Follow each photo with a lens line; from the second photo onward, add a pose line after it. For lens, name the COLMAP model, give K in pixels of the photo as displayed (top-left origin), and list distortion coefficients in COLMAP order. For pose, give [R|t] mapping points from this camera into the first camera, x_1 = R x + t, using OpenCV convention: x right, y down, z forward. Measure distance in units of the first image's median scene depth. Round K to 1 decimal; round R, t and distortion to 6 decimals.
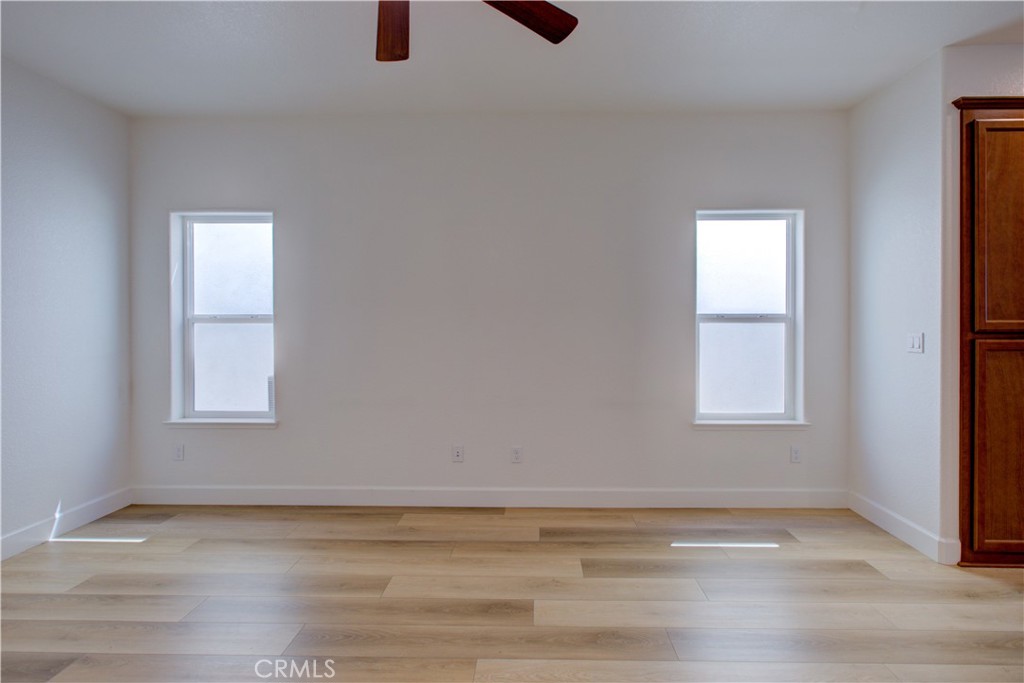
lens RADIAL K [[479.0, 0, 512.0], [0, 479.0, 341.5], [0, 0, 1]] dist [0.001273, 0.000498]
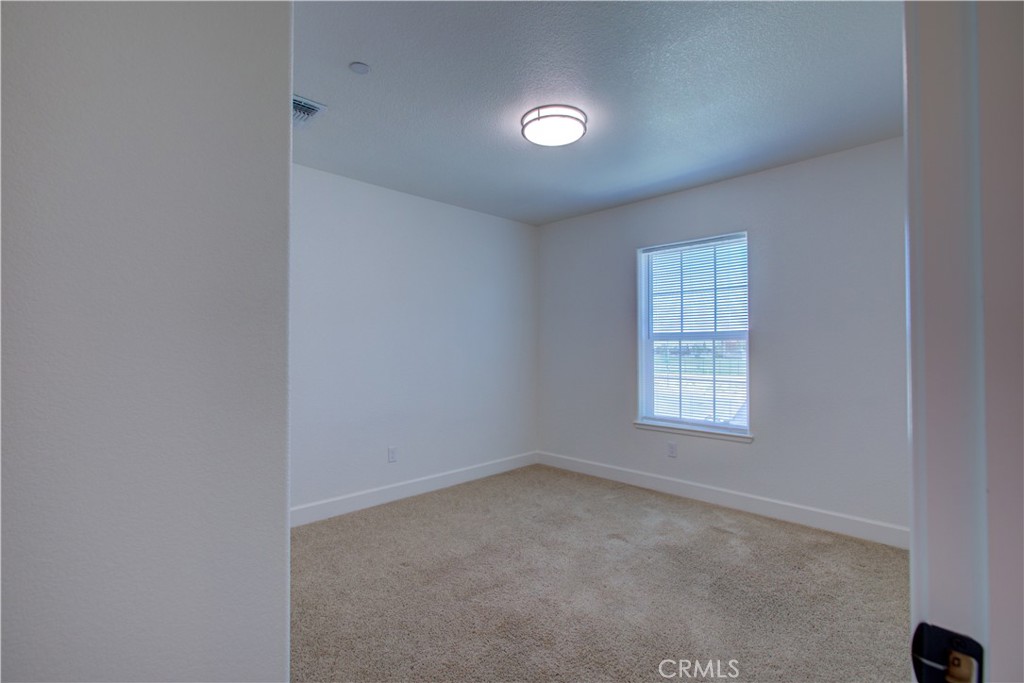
lens RADIAL K [[479.0, 0, 512.0], [0, 479.0, 341.5], [0, 0, 1]] dist [0.001273, 0.000498]
pose [[0.602690, -0.019632, -0.797734, 0.079380], [-0.006959, 0.999530, -0.029856, -0.000009], [0.797945, 0.023545, 0.602270, -0.001186]]
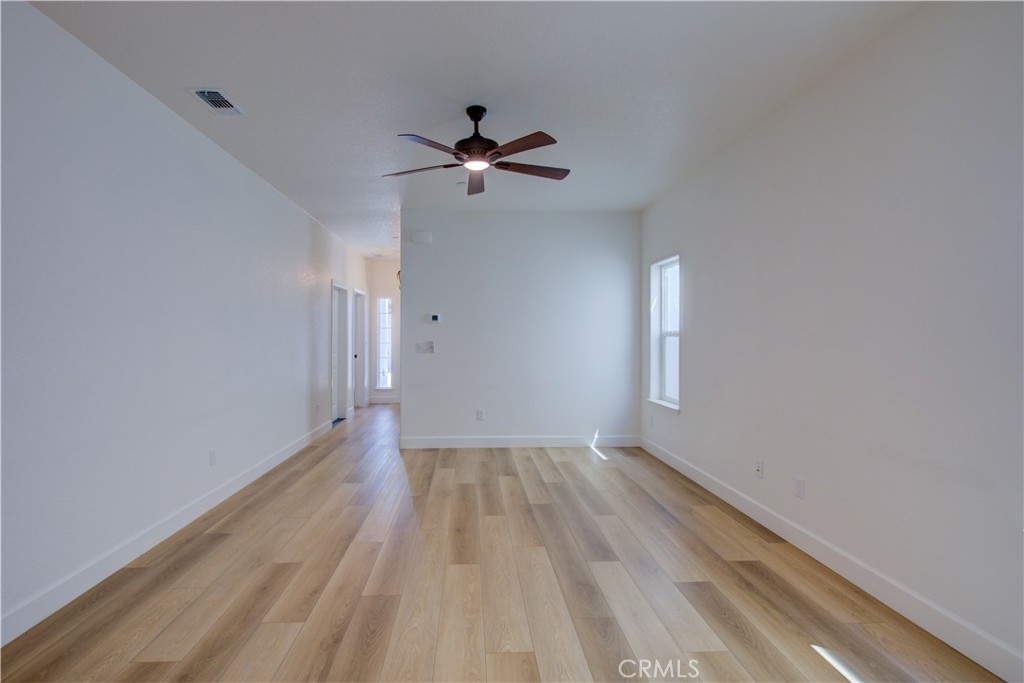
lens RADIAL K [[479.0, 0, 512.0], [0, 479.0, 341.5], [0, 0, 1]] dist [0.001273, 0.000498]
pose [[0.113513, 0.007594, -0.993508, 0.909014], [-0.040179, 0.999188, 0.003047, -0.010644], [0.992724, 0.039573, 0.113726, 0.418844]]
